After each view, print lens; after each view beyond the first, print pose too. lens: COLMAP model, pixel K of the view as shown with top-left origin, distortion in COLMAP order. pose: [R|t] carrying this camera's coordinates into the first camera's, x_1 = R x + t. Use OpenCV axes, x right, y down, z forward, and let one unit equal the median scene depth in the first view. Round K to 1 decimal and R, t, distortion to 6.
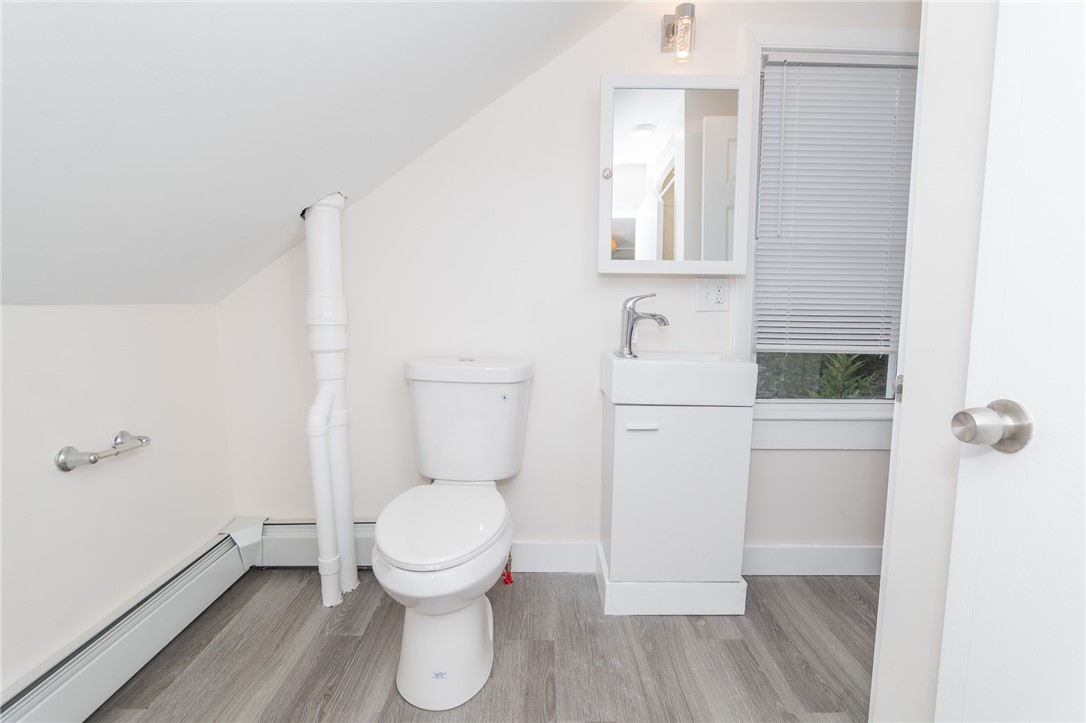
lens RADIAL K [[507.2, 0, 543.9], [0, 507.2, 362.4], [0, 0, 1]] dist [-0.000011, 0.001235]
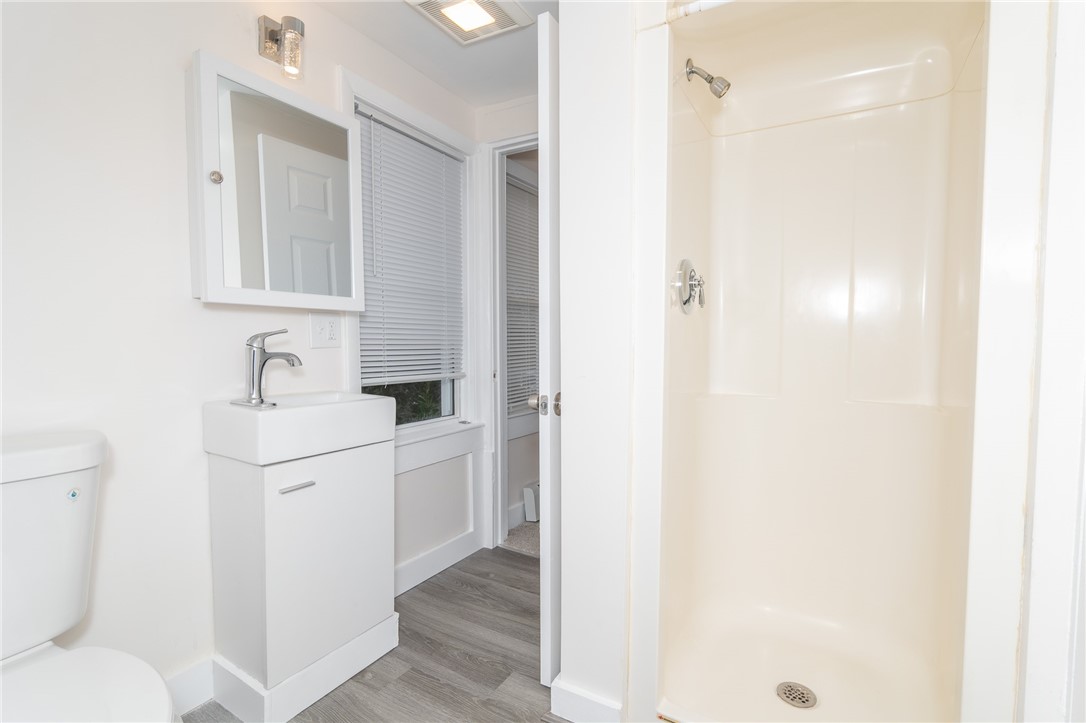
lens RADIAL K [[507.2, 0, 543.9], [0, 507.2, 362.9], [0, 0, 1]] dist [-0.000011, 0.001235]
pose [[0.526682, -0.045142, 0.848863, -0.291312], [0.089684, 0.995967, -0.002681, -0.037652], [-0.845318, 0.077541, 0.528606, 0.173534]]
